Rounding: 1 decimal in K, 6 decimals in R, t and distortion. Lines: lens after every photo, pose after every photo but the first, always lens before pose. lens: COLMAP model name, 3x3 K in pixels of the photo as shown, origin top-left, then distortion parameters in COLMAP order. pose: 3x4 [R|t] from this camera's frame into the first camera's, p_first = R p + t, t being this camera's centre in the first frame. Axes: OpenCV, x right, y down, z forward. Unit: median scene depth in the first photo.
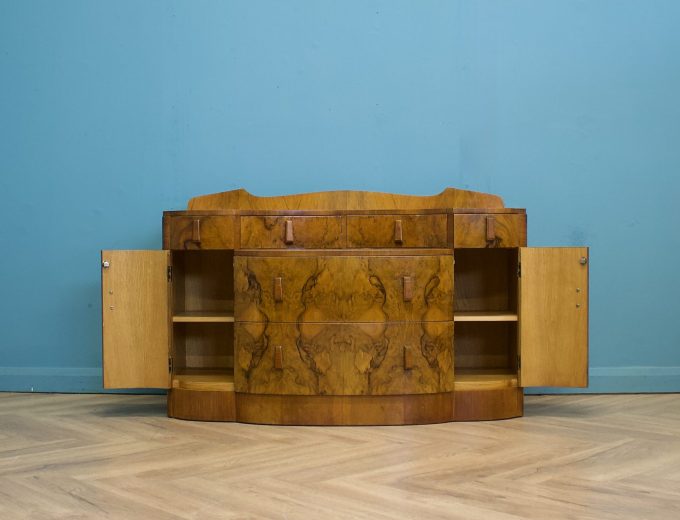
lens RADIAL K [[1016.8, 0, 336.8], [0, 1016.8, 258.5], [0, 0, 1]] dist [-0.073141, -0.008698]
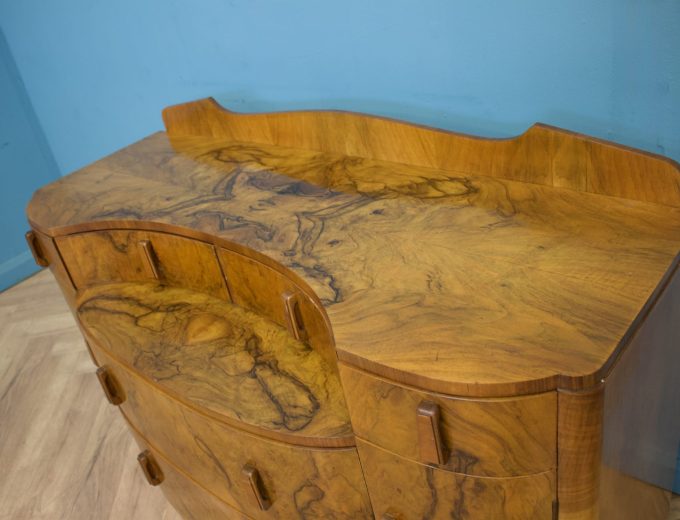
lens RADIAL K [[645.7, 0, 340.0], [0, 645.7, 260.0], [0, 0, 1]] dist [-0.155524, 0.116679]
pose [[0.756405, 0.203310, -0.621704, 0.243358], [0.171840, 0.855317, 0.488778, -0.178277], [0.631128, -0.476548, 0.612030, 0.896810]]
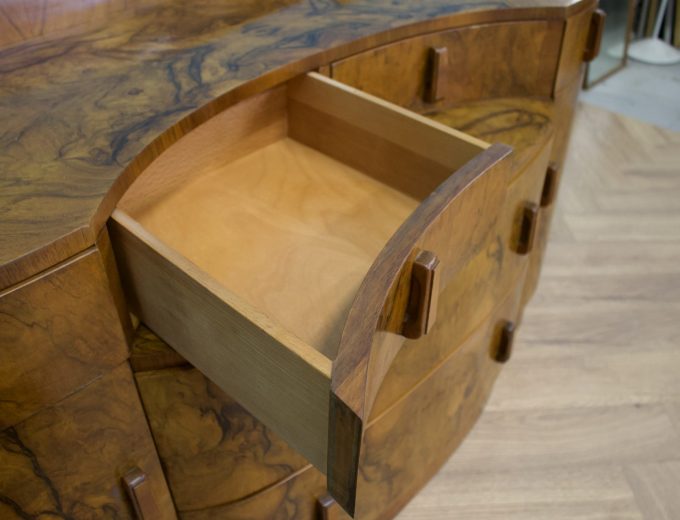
lens RADIAL K [[645.7, 0, 340.0], [0, 645.7, 260.0], [0, 0, 1]] dist [-0.155524, 0.116679]
pose [[0.659761, -0.457587, 0.596095, -0.151781], [0.015031, 0.801110, 0.598328, -0.122849], [-0.751325, -0.385793, 0.535420, 0.902414]]
